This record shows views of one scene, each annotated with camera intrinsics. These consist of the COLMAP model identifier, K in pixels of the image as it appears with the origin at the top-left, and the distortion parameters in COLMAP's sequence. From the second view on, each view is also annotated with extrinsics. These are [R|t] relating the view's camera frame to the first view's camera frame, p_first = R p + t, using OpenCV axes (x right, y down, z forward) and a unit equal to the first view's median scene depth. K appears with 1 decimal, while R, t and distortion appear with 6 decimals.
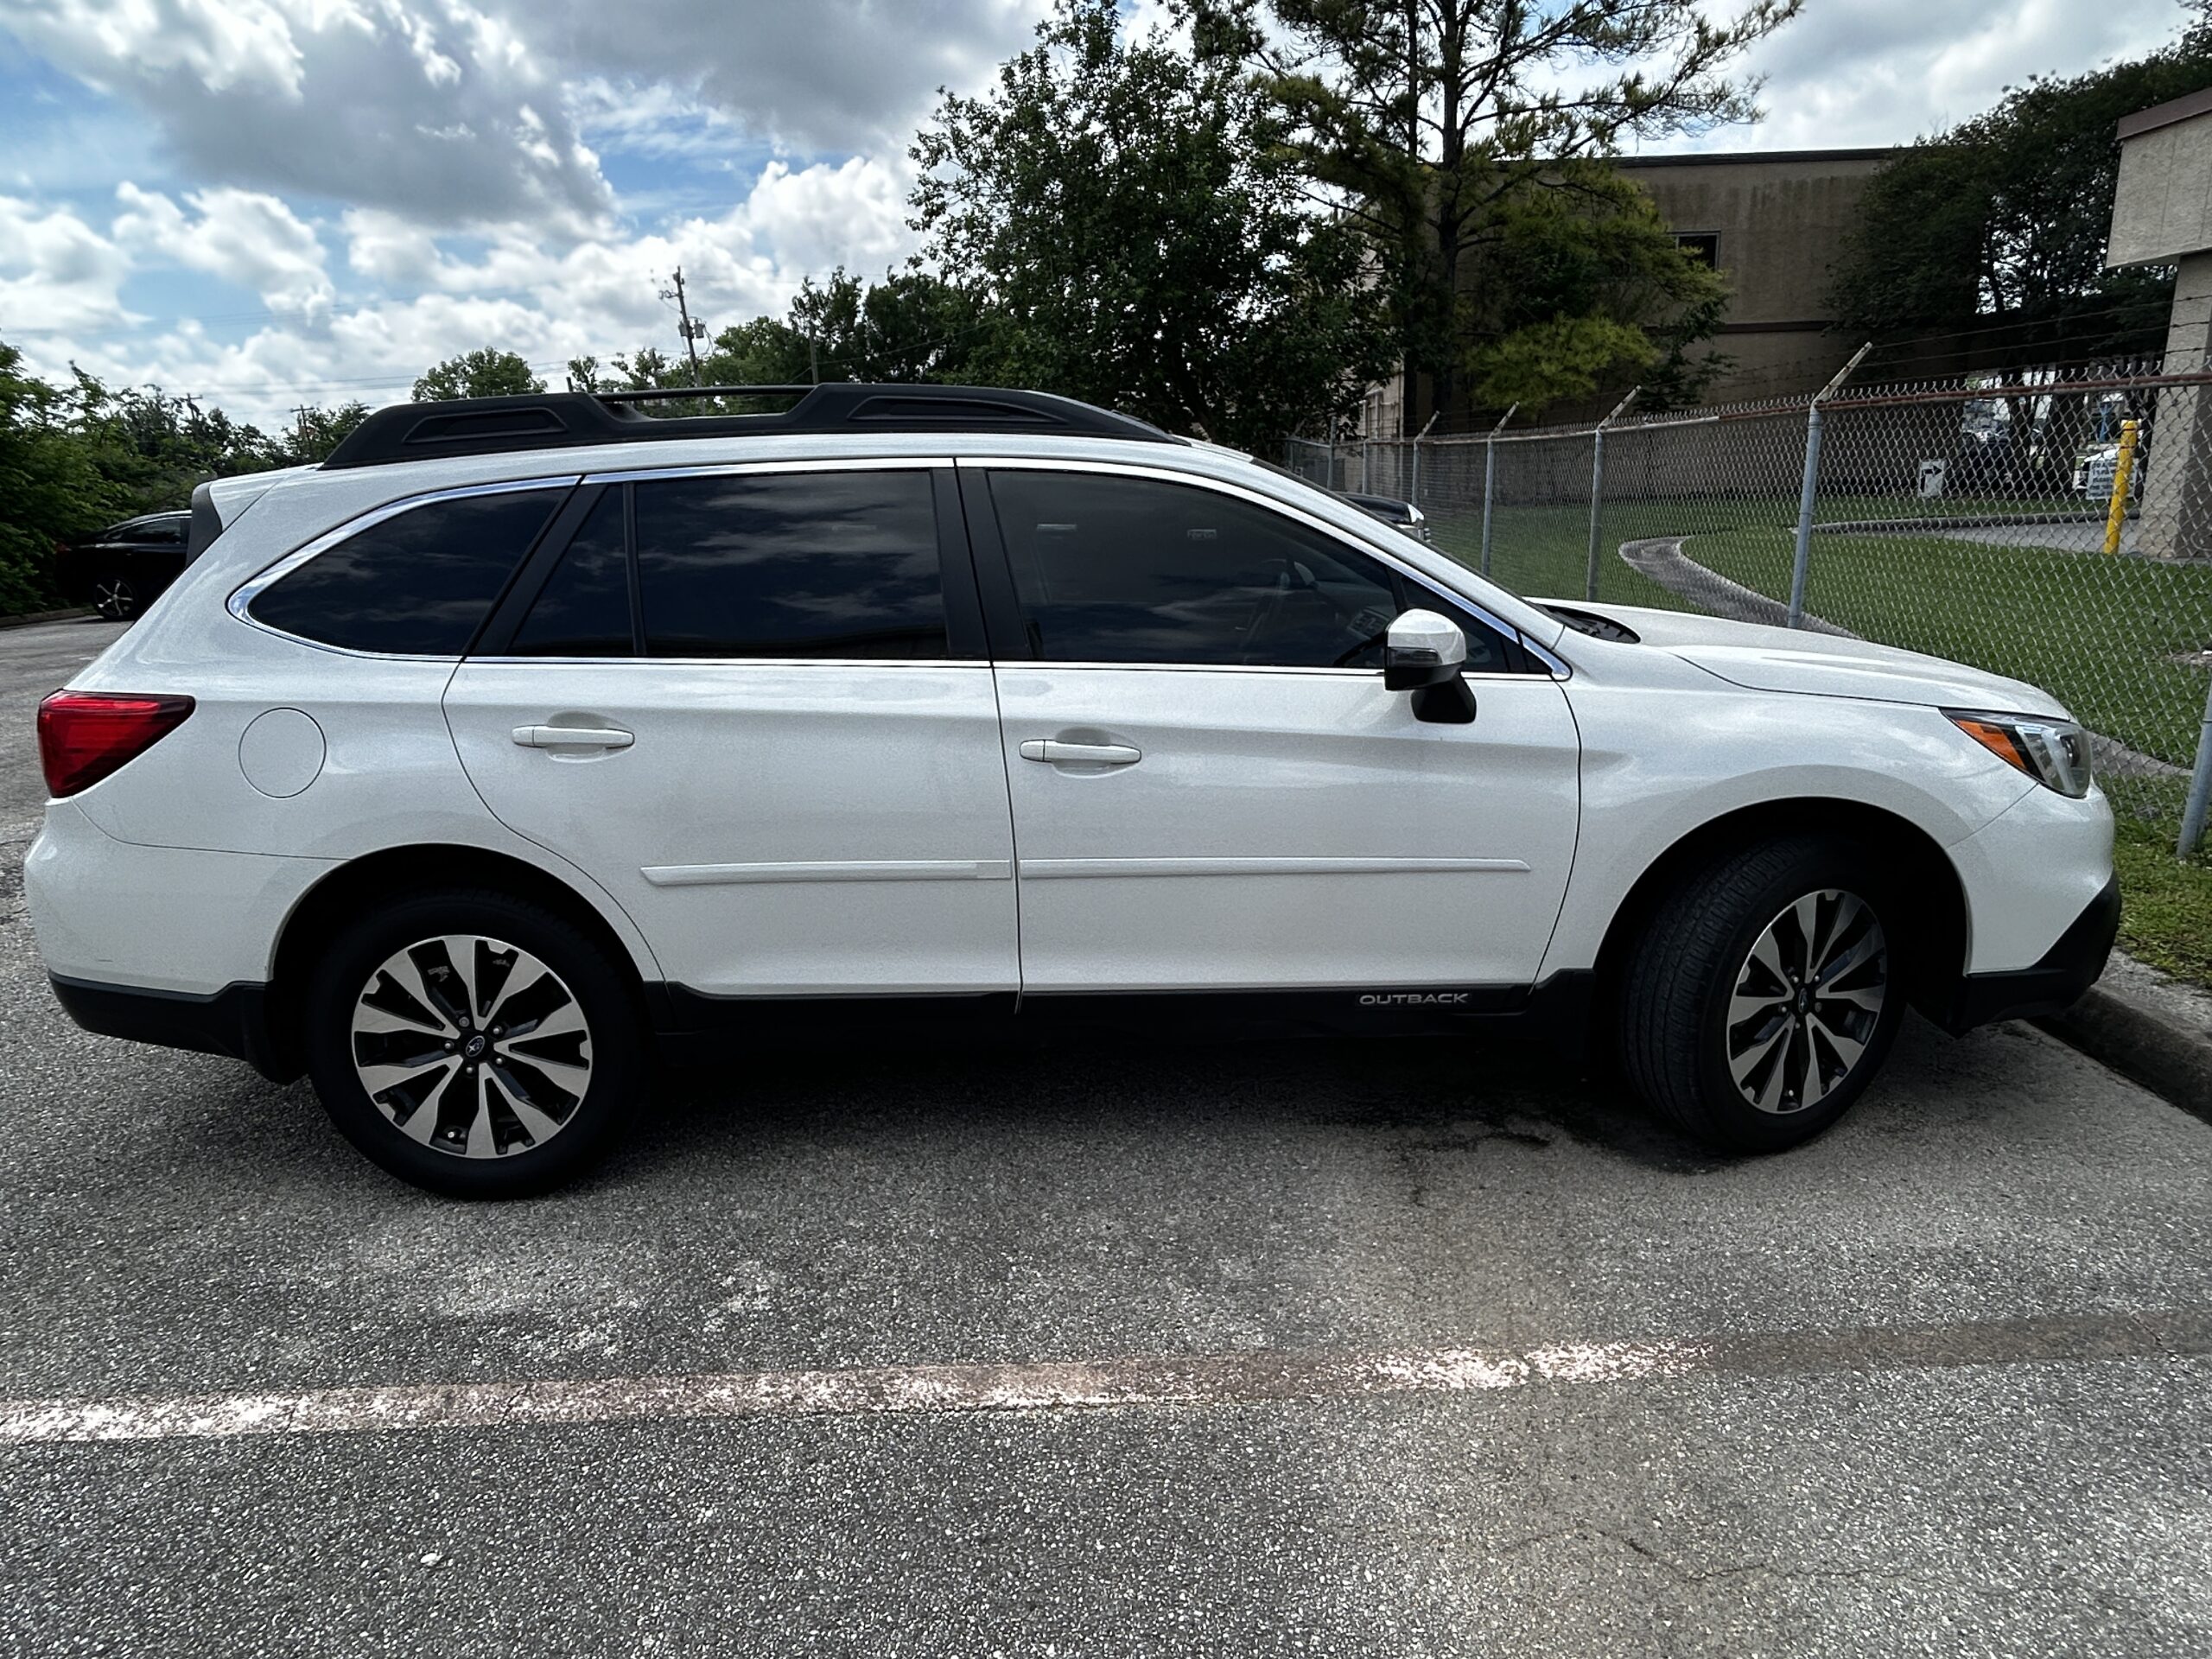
lens RADIAL K [[1339.2, 0, 1105.6], [0, 1339.2, 821.1], [0, 0, 1]] dist [-0.004097, 0.000417]
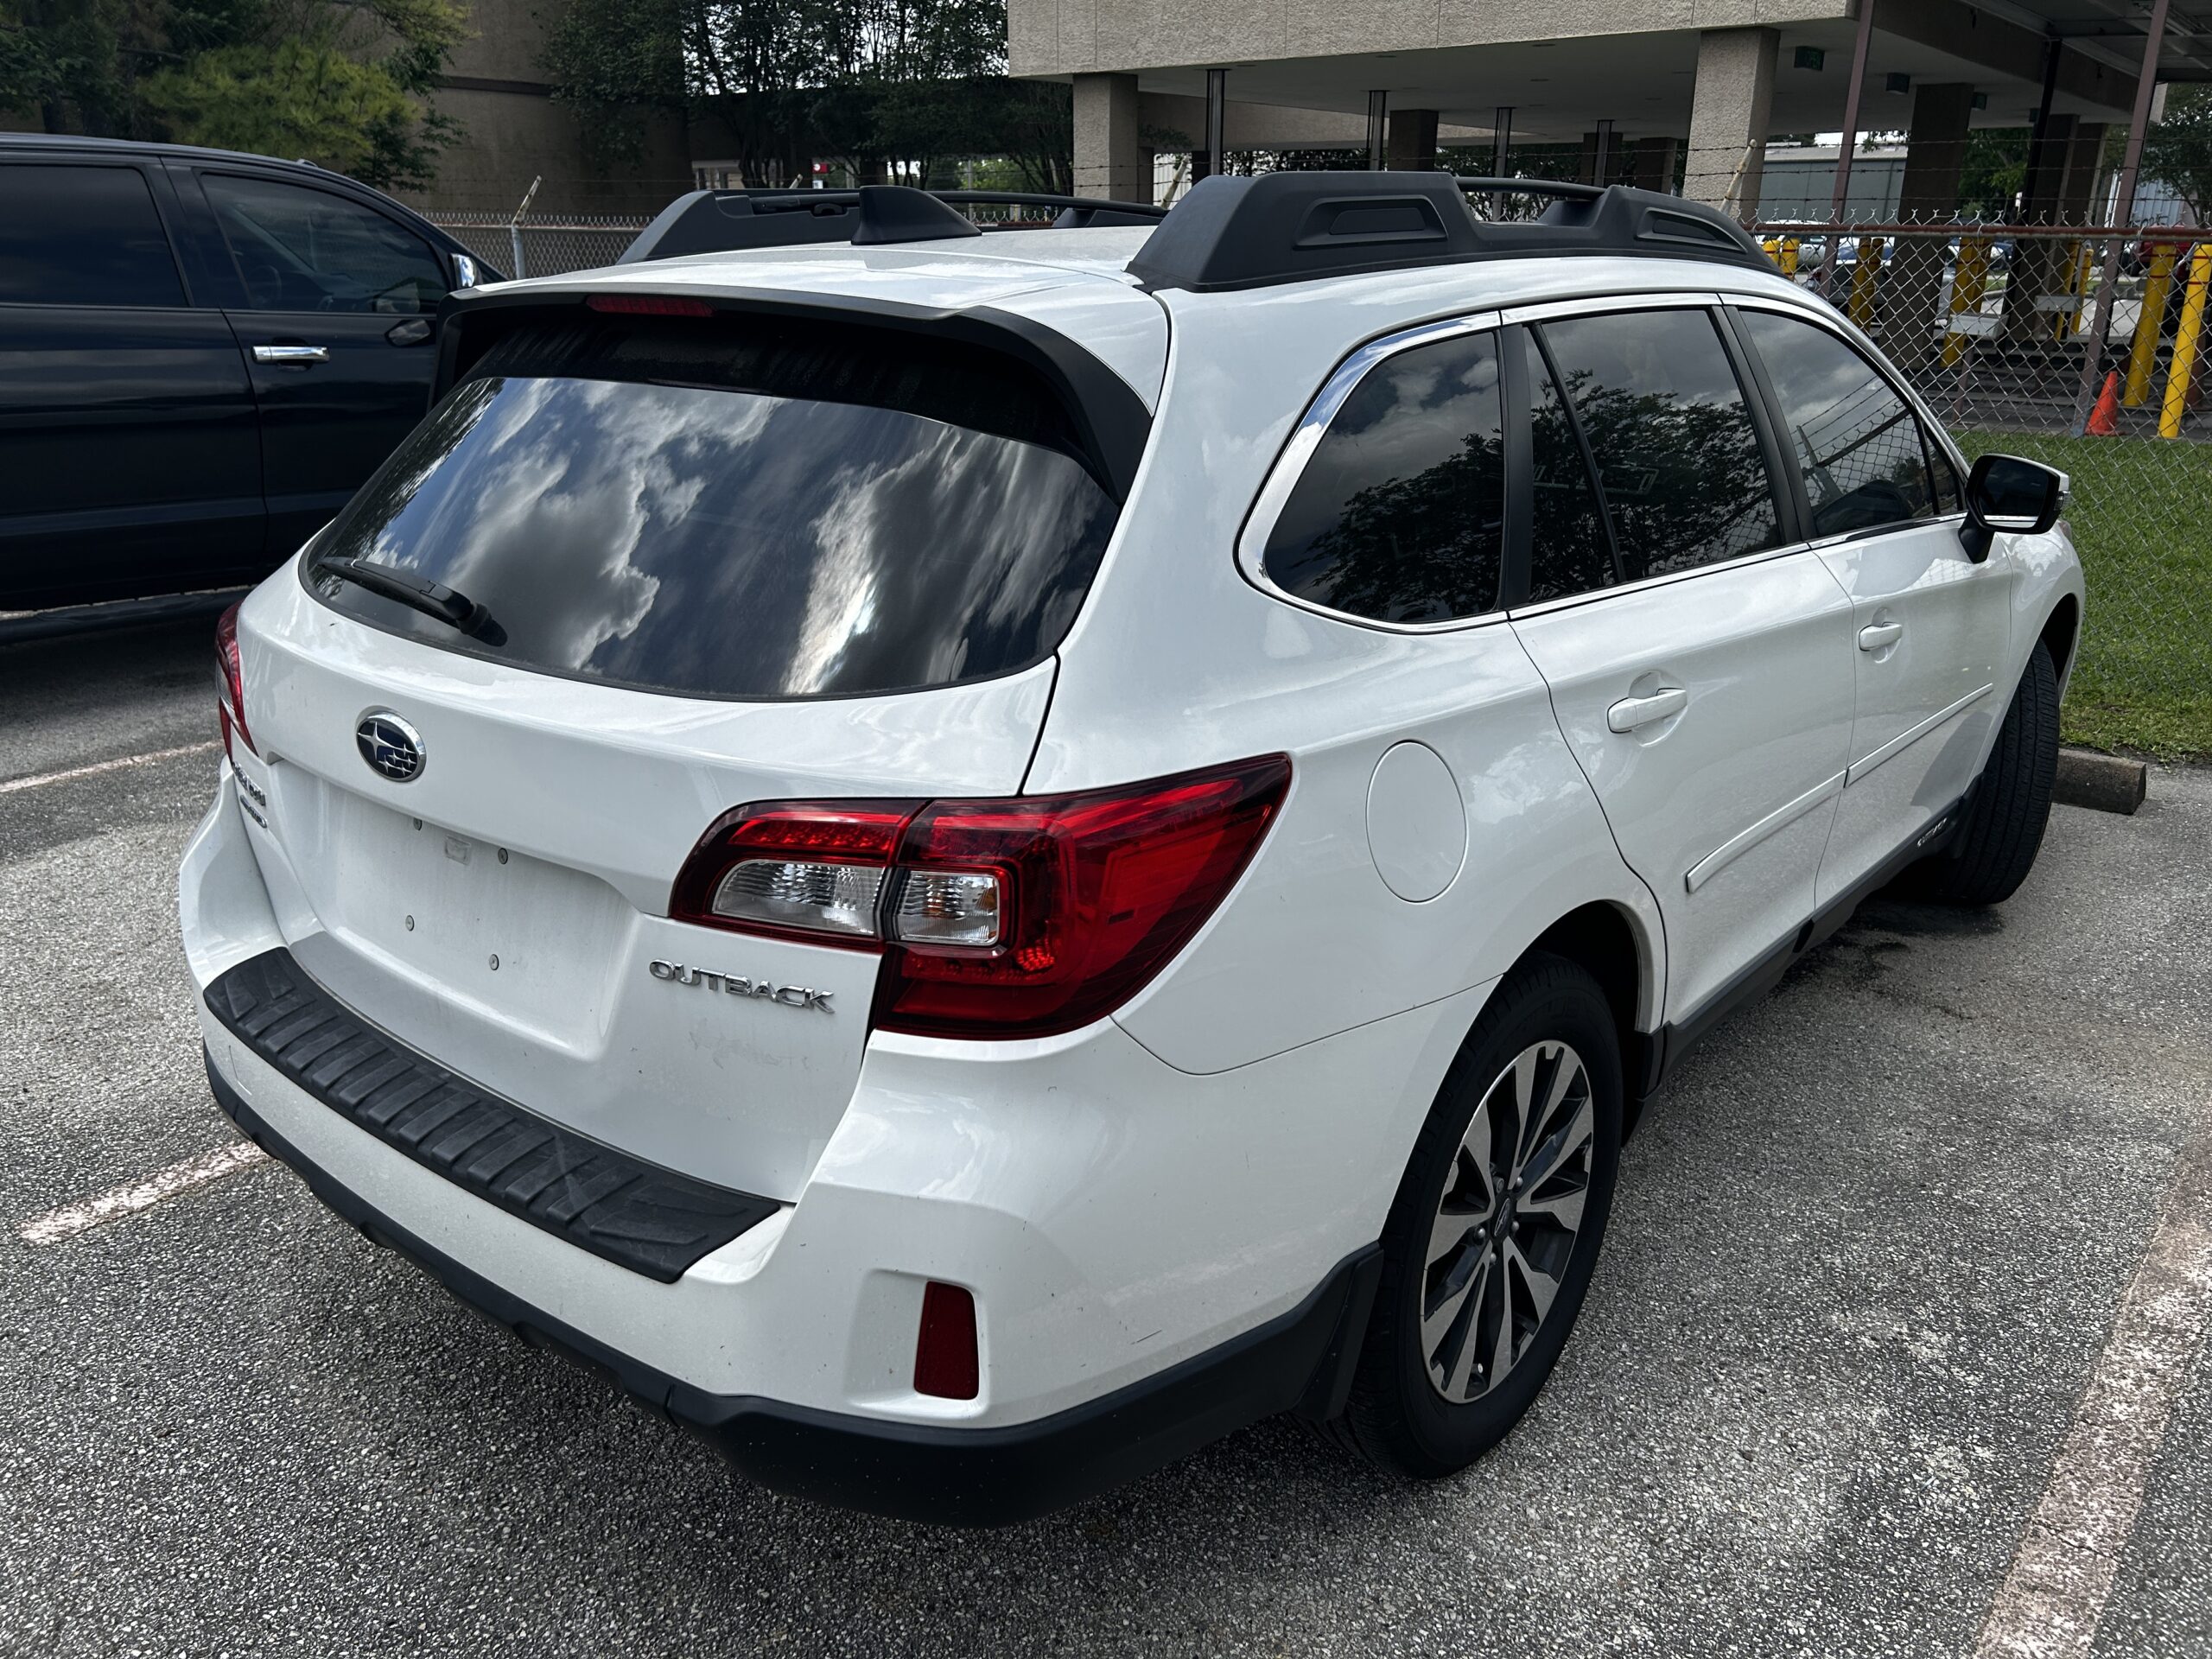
lens RADIAL K [[1662.5, 0, 1105.8], [0, 1662.5, 837.7], [0, 0, 1]] dist [0.066271, -0.079165]
pose [[0.649621, -0.214700, 0.729312, -1.138592], [0.159788, 0.976426, 0.145119, -0.155896], [-0.743276, 0.022263, 0.668614, 0.599398]]
